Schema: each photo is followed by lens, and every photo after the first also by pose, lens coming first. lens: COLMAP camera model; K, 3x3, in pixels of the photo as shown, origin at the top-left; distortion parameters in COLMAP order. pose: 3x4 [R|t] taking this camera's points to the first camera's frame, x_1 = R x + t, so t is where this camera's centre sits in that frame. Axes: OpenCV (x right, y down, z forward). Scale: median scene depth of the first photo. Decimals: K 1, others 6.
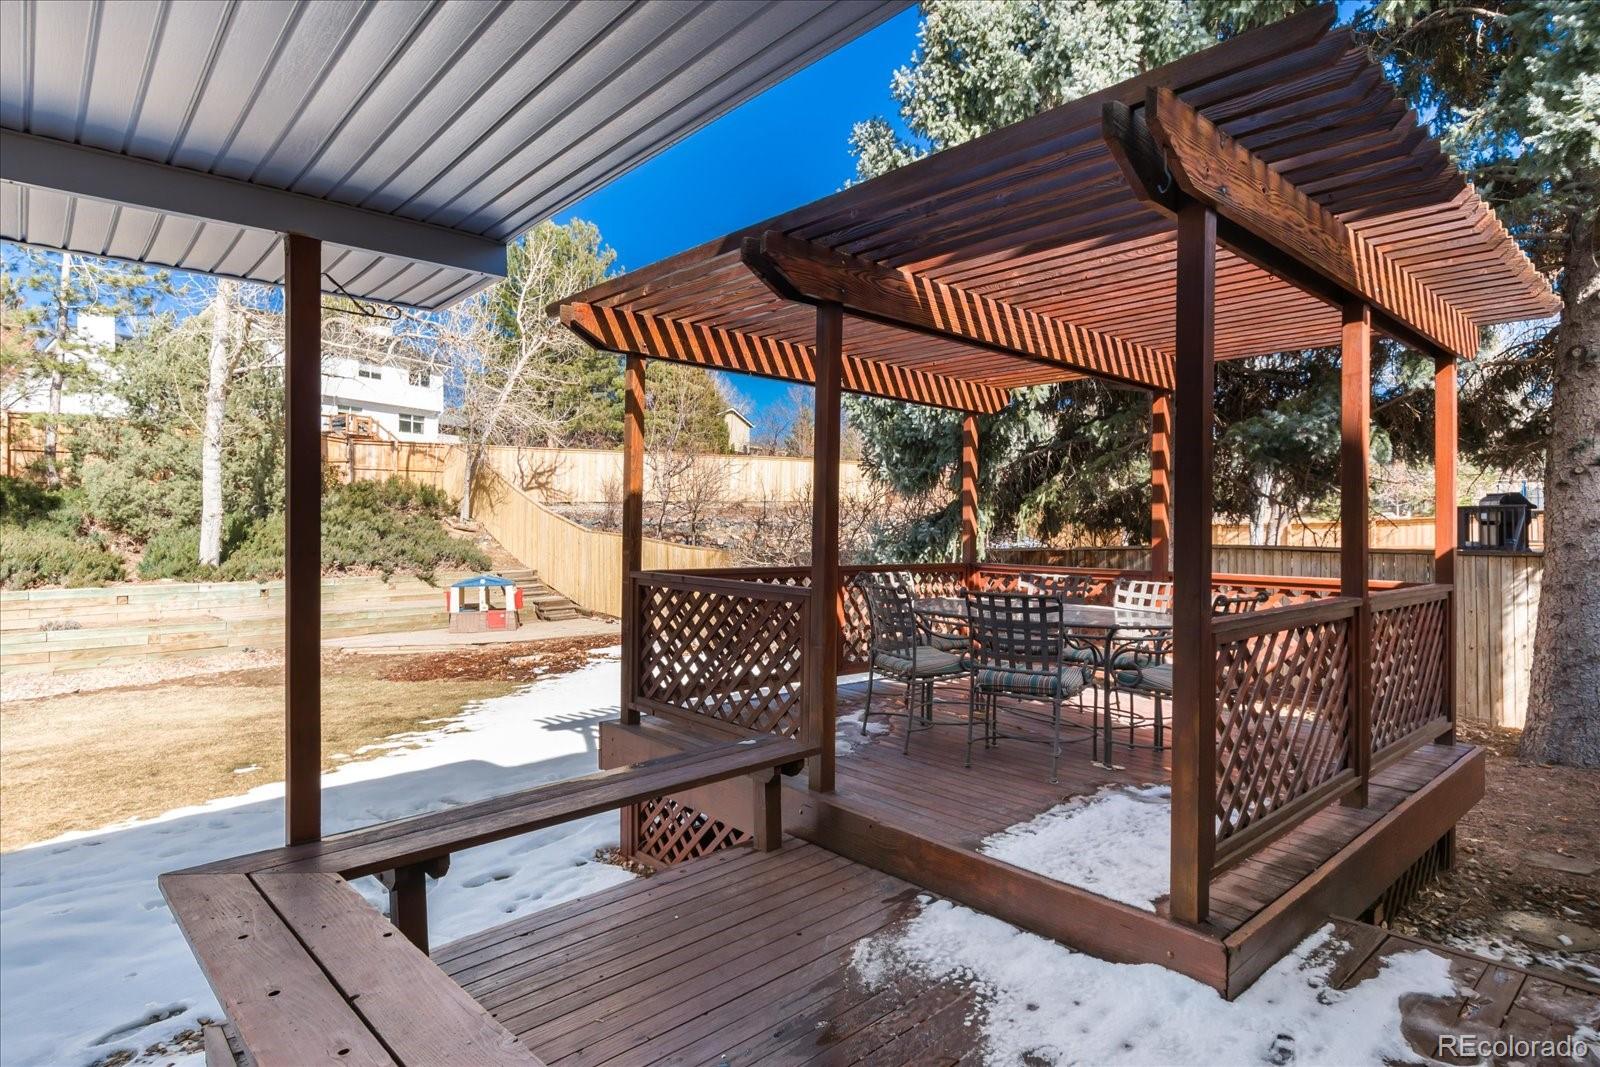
lens RADIAL K [[869.6, 0, 807.5], [0, 869.6, 532.4], [0, 0, 1]] dist [-0.004147, -0.001199]
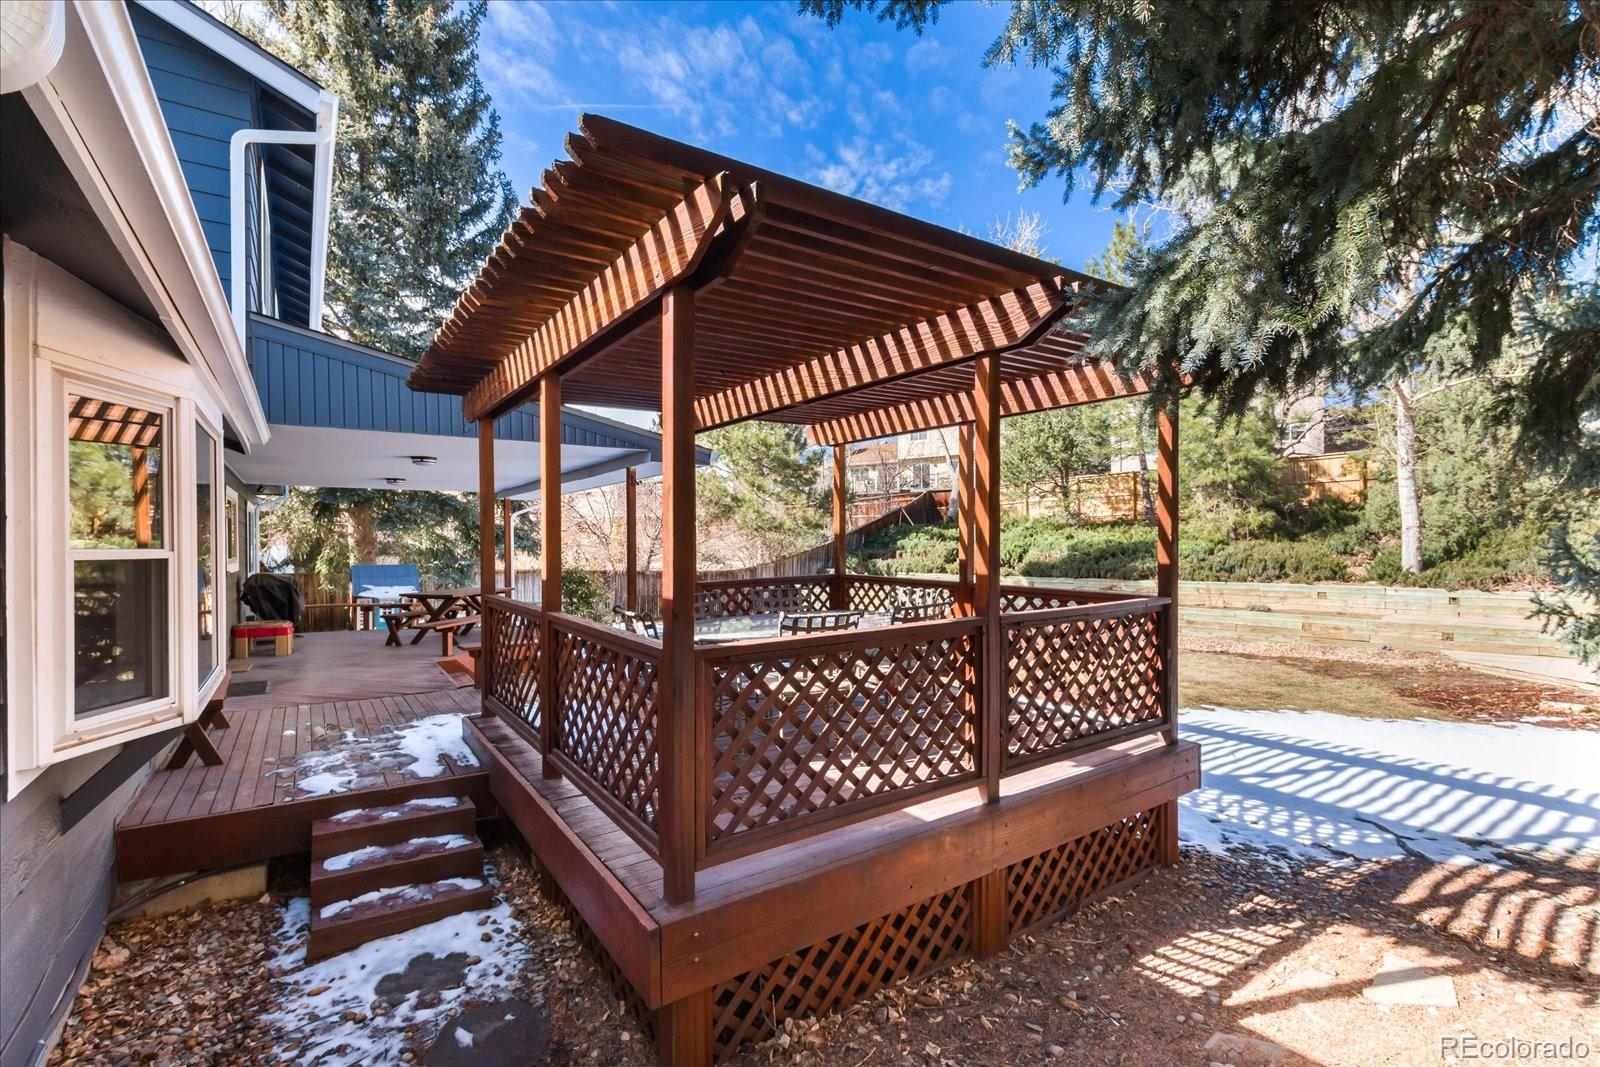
lens RADIAL K [[725.3, 0, 799.7], [0, 725.3, 537.1], [0, 0, 1]] dist [-0.026702, -0.000333]
pose [[-0.137075, -0.001809, -0.990559, 0.350267], [-0.000816, 0.999998, -0.001713, -0.006233], [0.990560, 0.000574, -0.137076, 0.325667]]
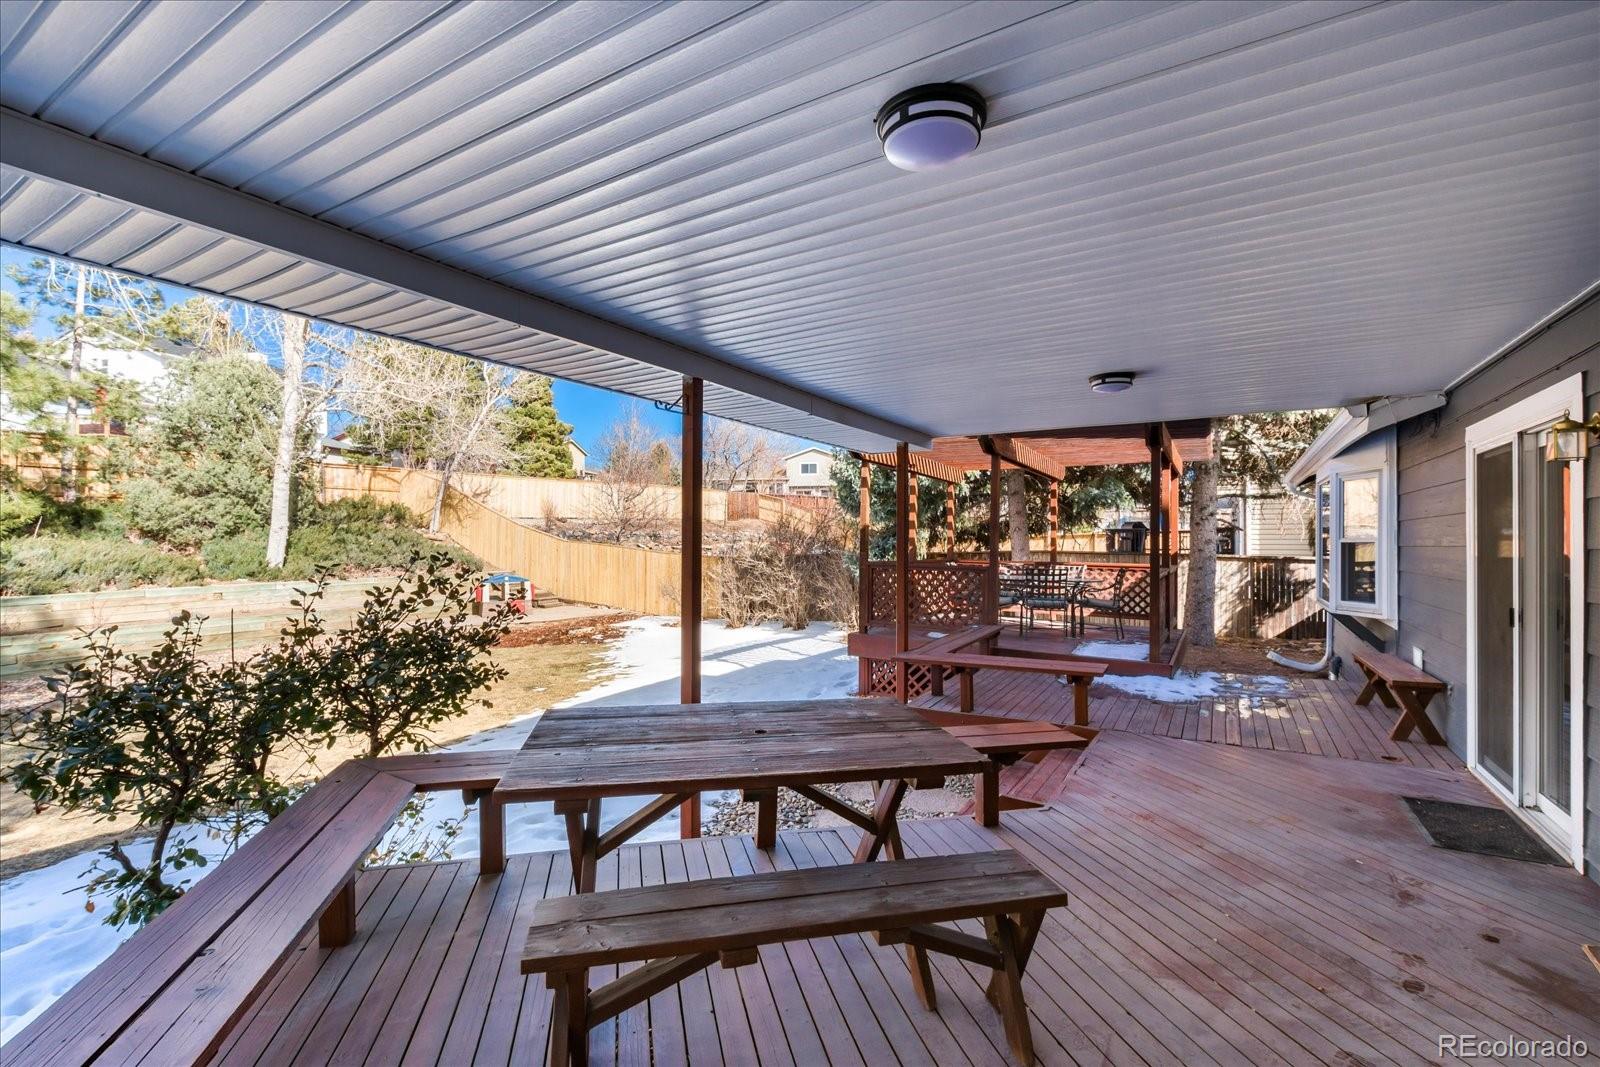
lens RADIAL K [[722.5, 0, 805.6], [0, 722.5, 527.8], [0, 0, 1]] dist [-0.026558, 0.000424]
pose [[0.958366, 0.009597, 0.285381, -0.263037], [-0.003744, 0.999771, -0.021047, -0.000153], [-0.285518, 0.019102, 0.958183, -0.207330]]
